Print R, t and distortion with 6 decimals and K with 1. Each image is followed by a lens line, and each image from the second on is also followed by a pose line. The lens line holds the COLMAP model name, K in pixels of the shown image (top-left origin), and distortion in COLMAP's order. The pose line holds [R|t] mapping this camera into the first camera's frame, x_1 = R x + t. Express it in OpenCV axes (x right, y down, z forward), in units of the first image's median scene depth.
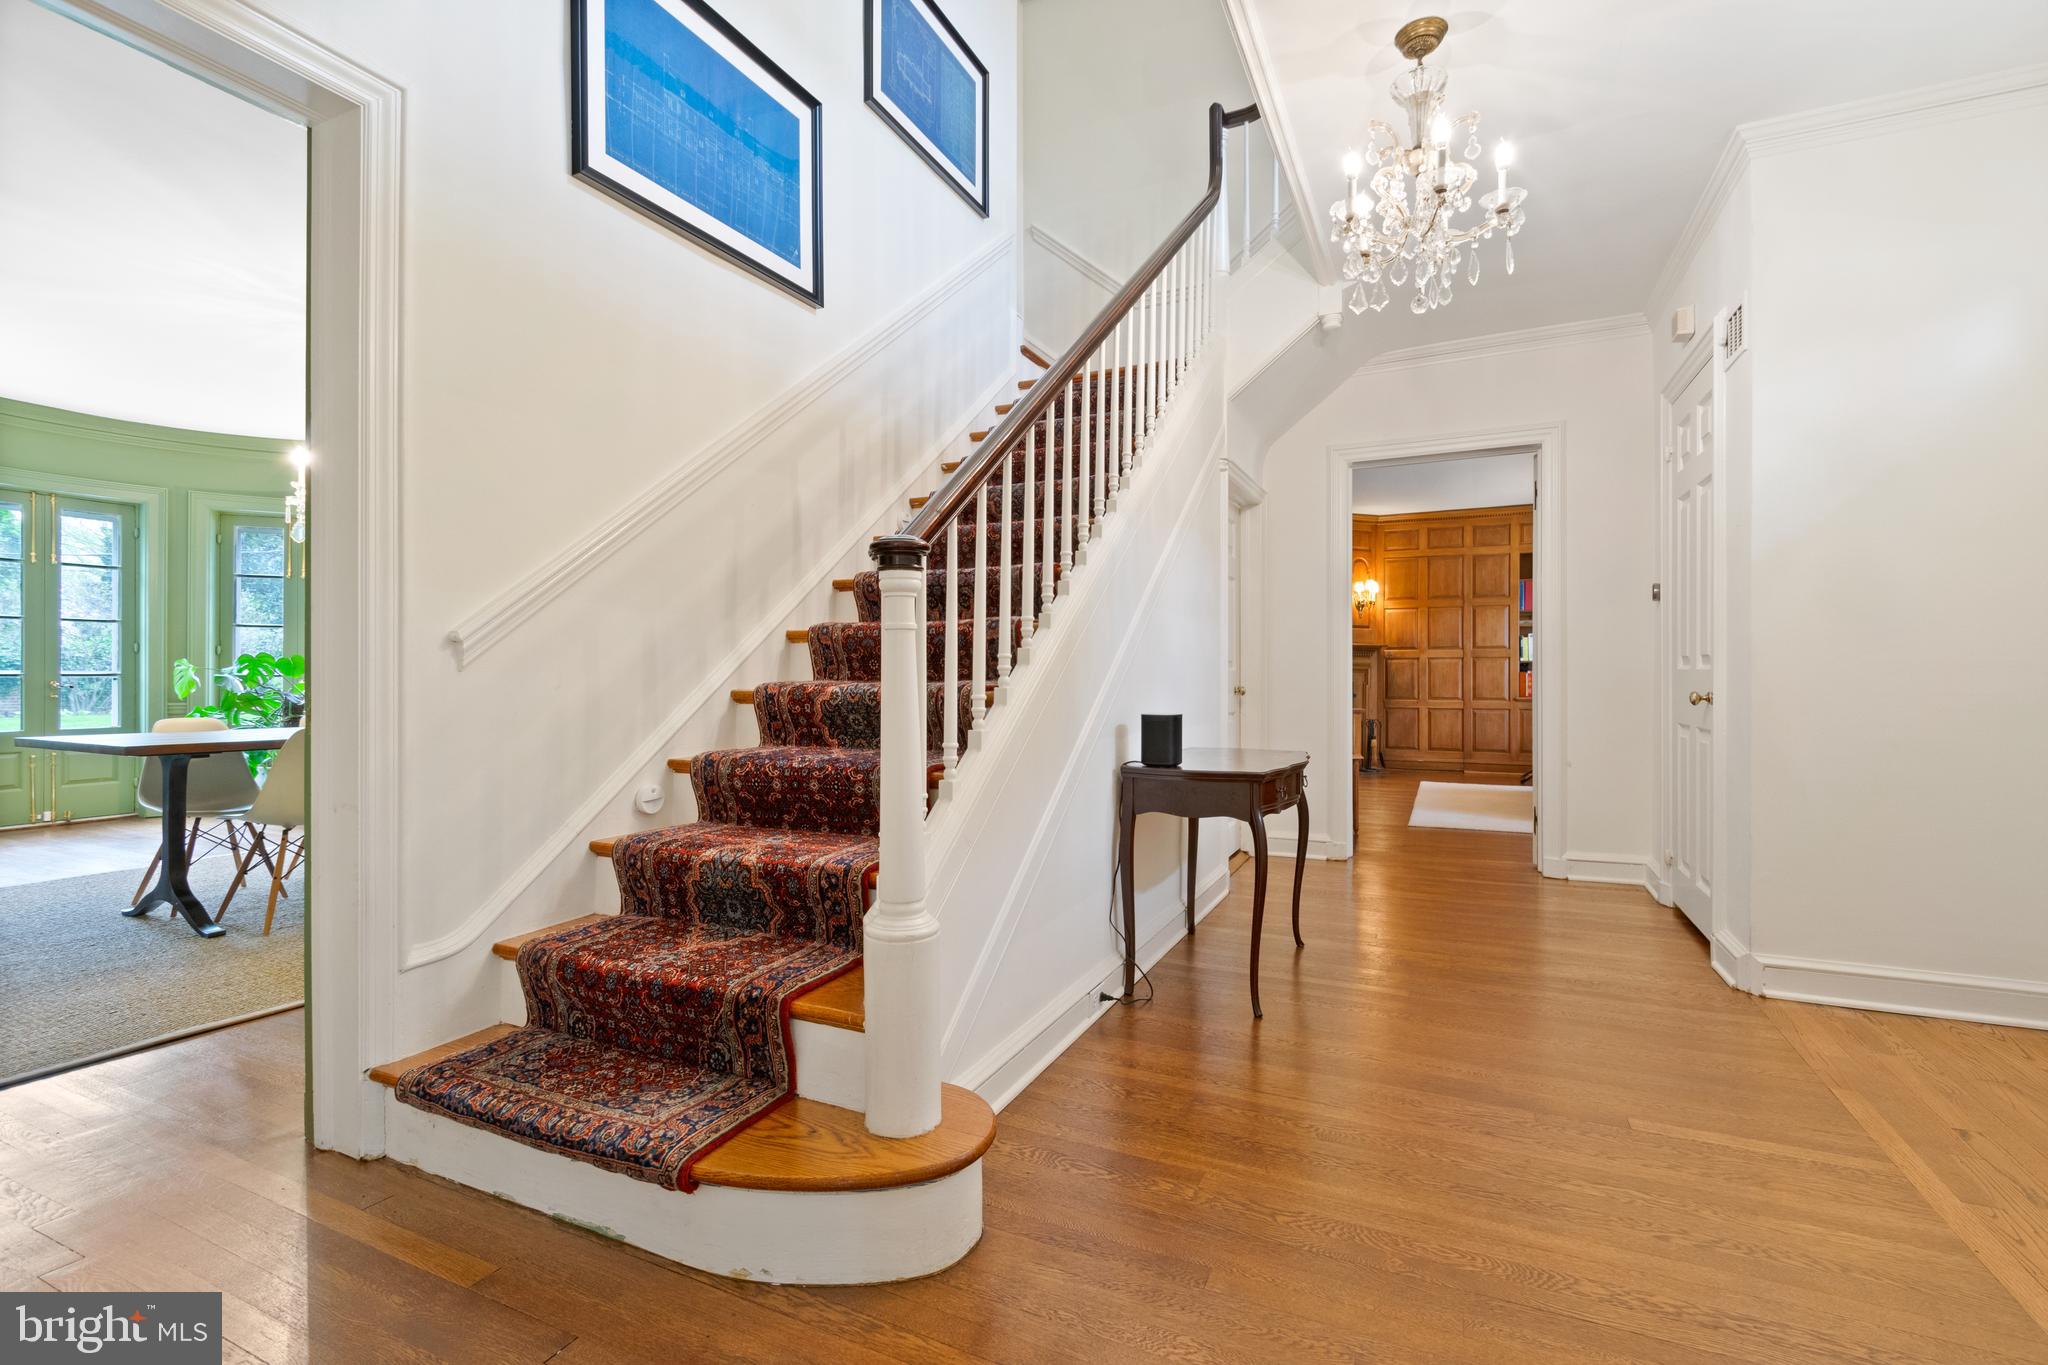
lens RADIAL K [[914.3, 0, 1024.0], [0, 914.3, 682.5], [0, 0, 1]] dist [-0.000181, -0.000965]
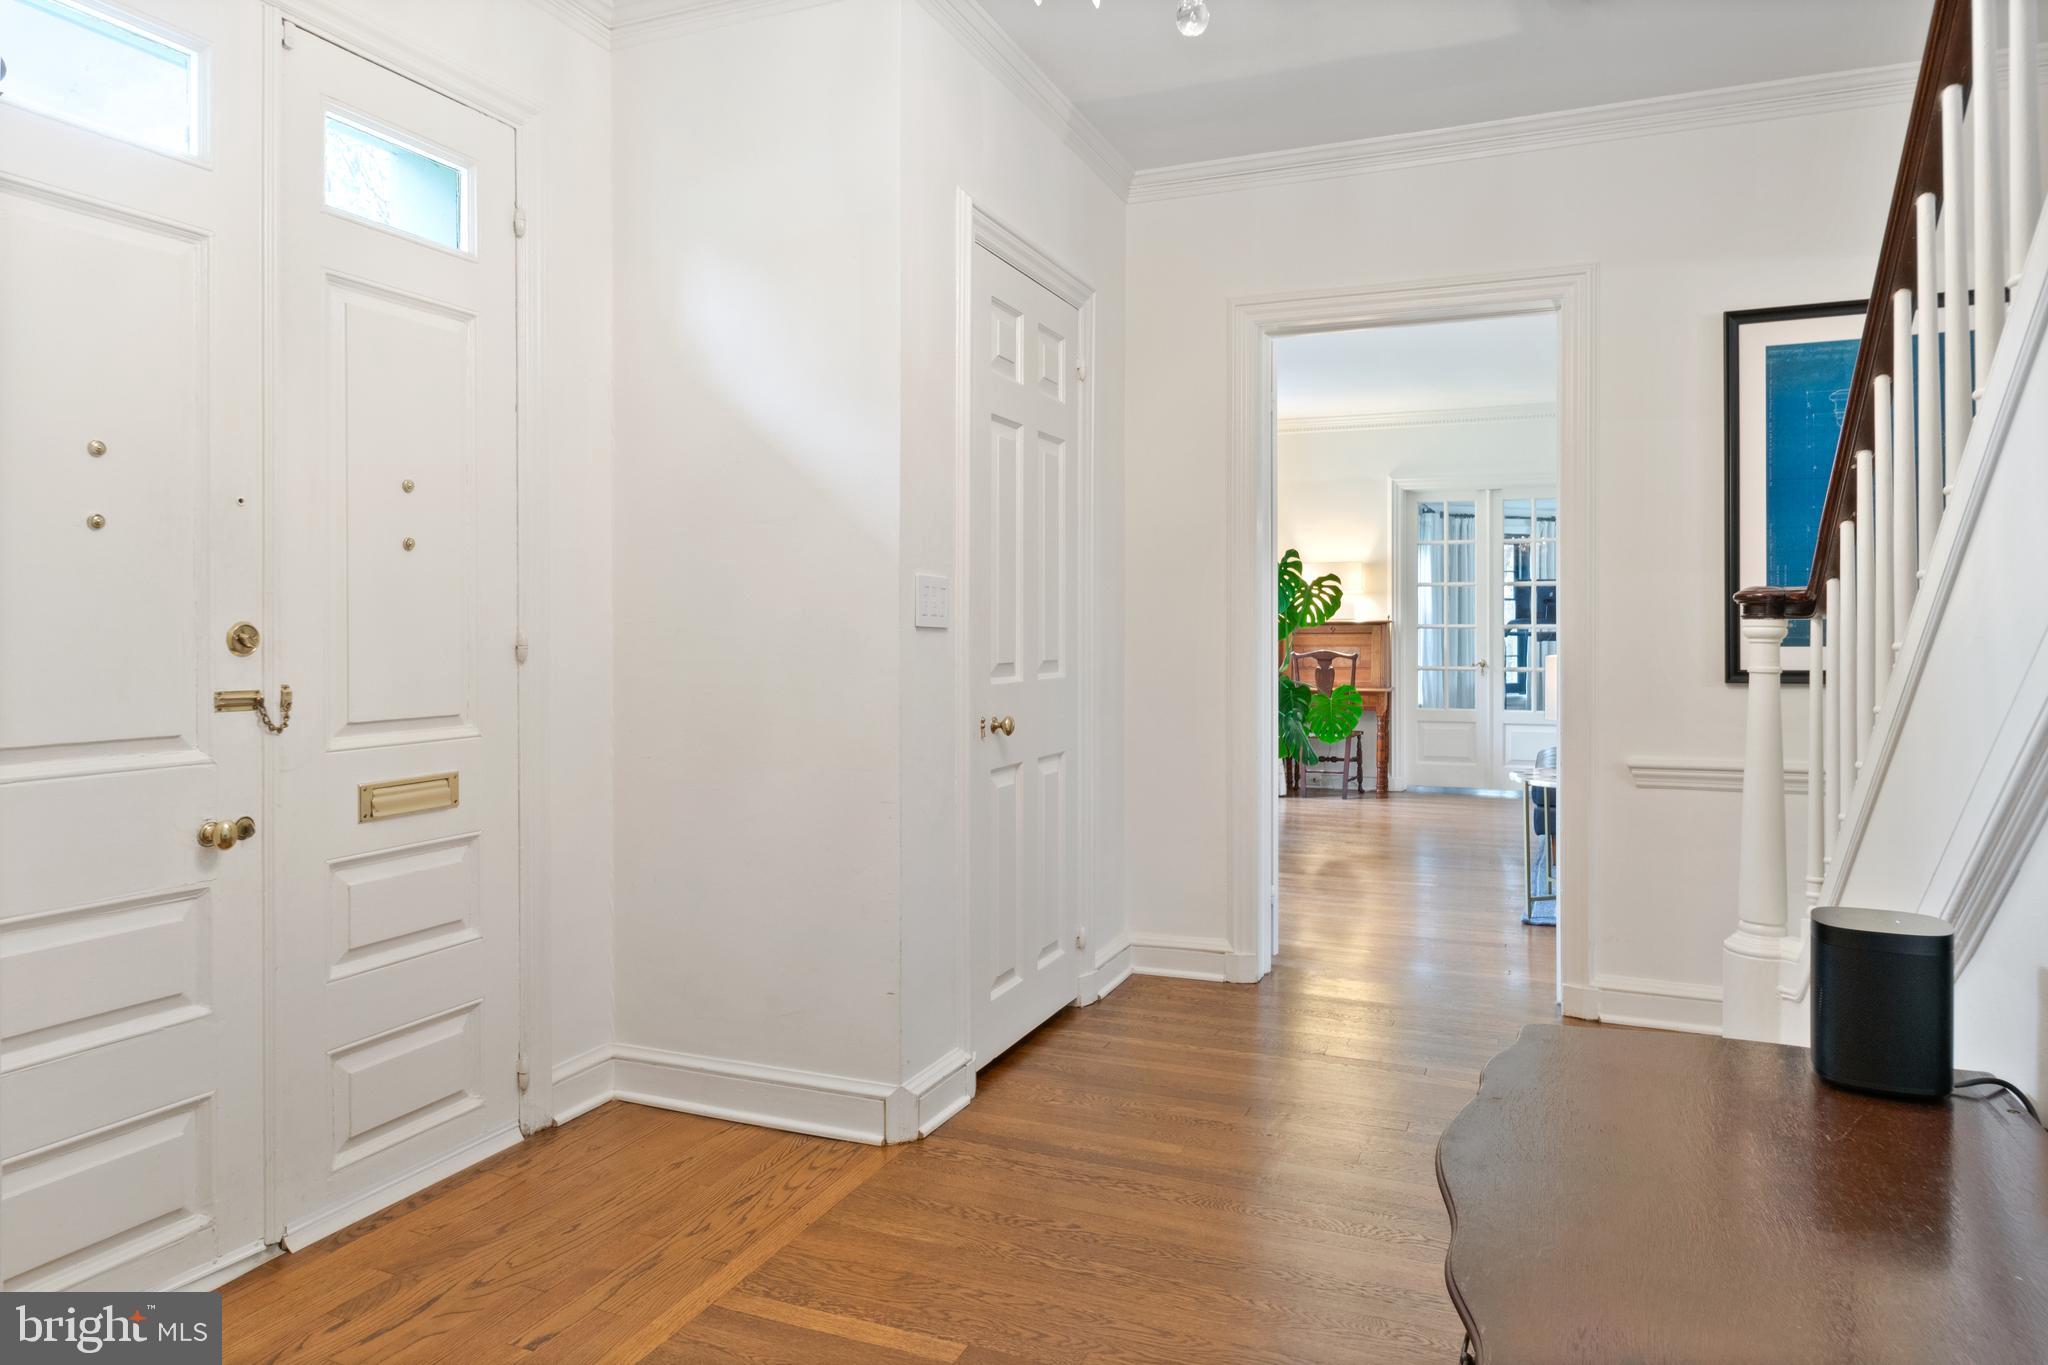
lens RADIAL K [[1295.8, 0, 1024.0], [0, 1295.8, 682.5], [0, 0, 1]] dist [-0.000157, -0.000026]
pose [[-0.998595, 0.009340, -0.052164, 0.737916], [0.007292, 0.999200, 0.039310, -0.090368], [0.052489, 0.038874, -0.997865, 2.225811]]
